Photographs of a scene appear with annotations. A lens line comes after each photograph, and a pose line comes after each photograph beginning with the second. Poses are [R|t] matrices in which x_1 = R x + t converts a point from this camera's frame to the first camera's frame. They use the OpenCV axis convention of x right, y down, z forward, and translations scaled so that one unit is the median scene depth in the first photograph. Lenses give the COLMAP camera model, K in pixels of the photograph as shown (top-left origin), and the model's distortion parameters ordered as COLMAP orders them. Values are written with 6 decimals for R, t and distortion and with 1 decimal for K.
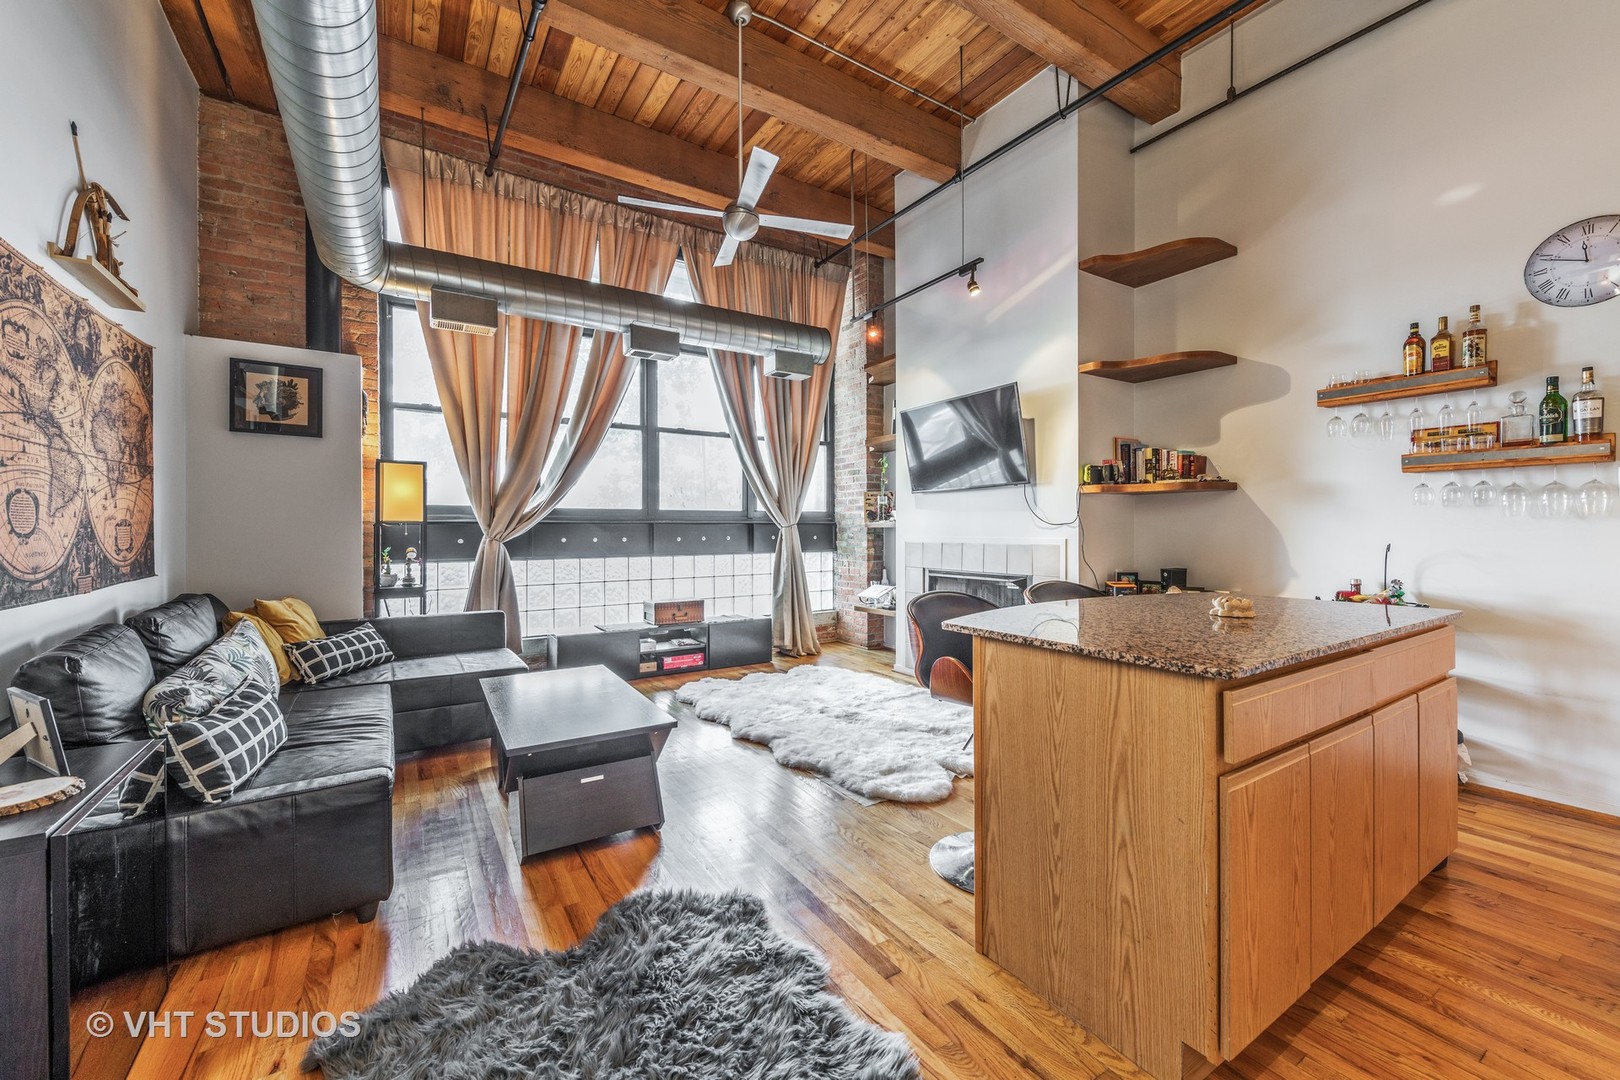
lens RADIAL K [[637.4, 0, 805.8], [0, 637.4, 529.1], [0, 0, 1]] dist [-0.000756, -0.000173]
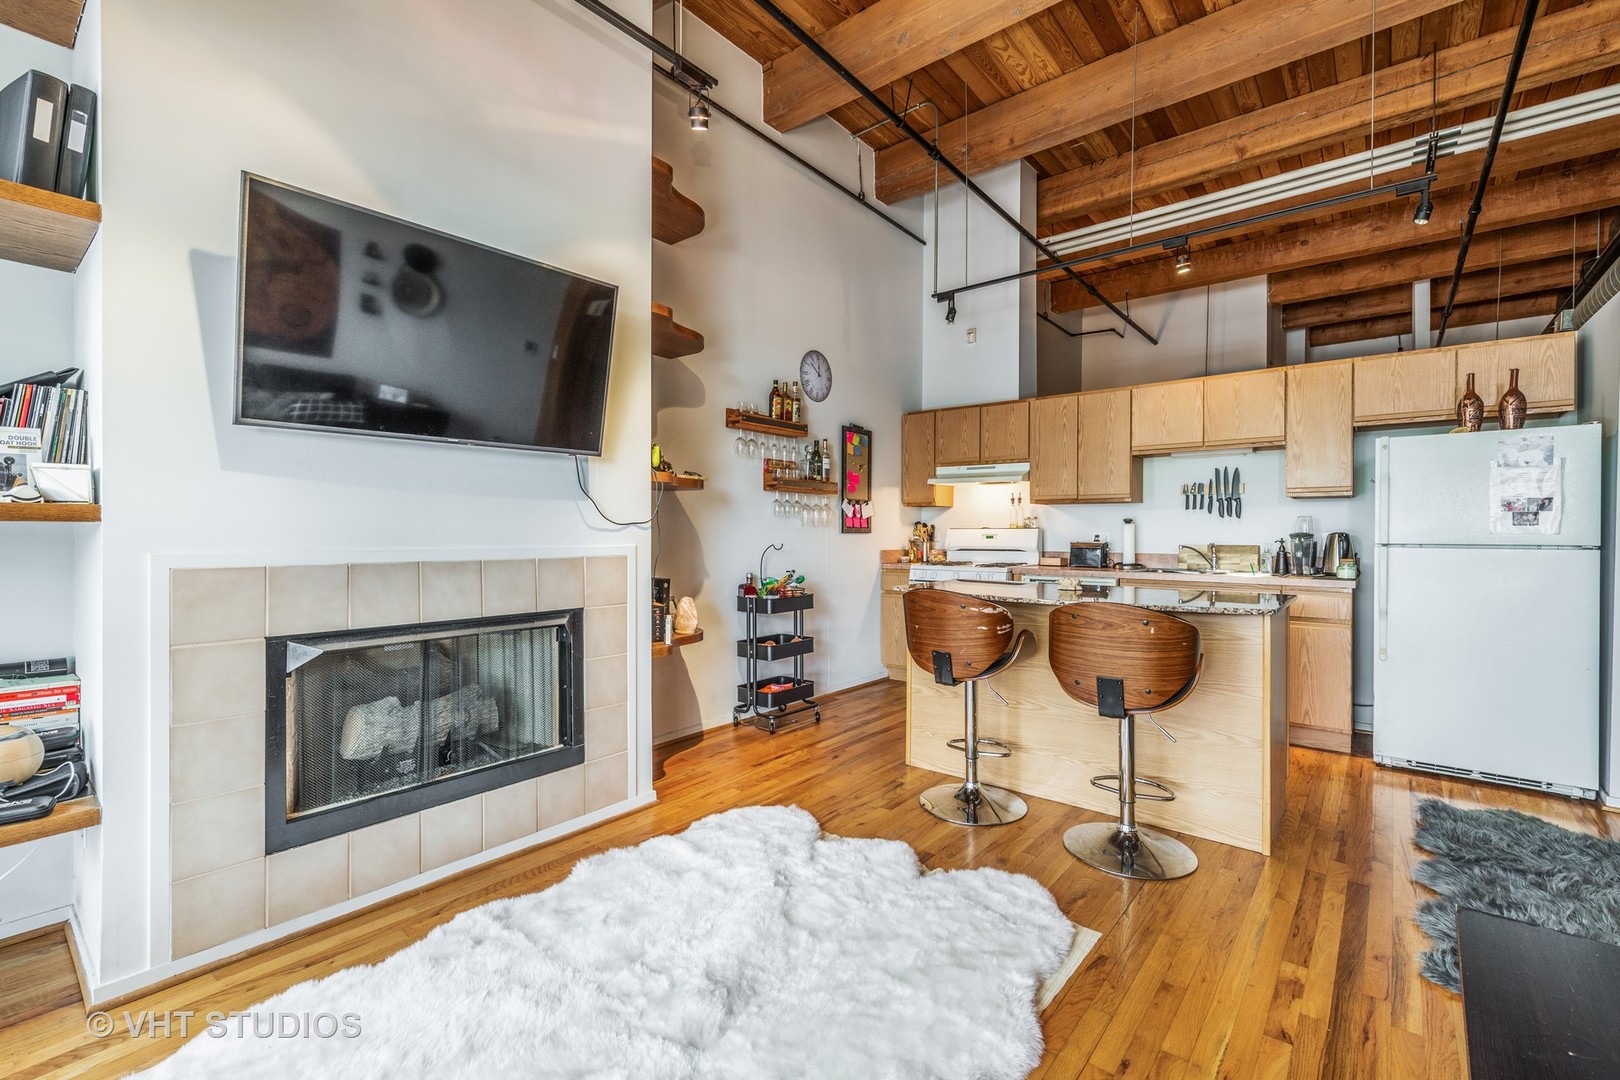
lens RADIAL K [[716.9, 0, 810.0], [0, 716.9, 540.0], [0, 0, 1]] dist [0.015496, -0.000264]
pose [[-0.315522, -0.004010, 0.948910, -0.206081], [-0.001152, 0.999992, 0.003843, 0.002859], [-0.948918, 0.000119, -0.315524, 0.580613]]
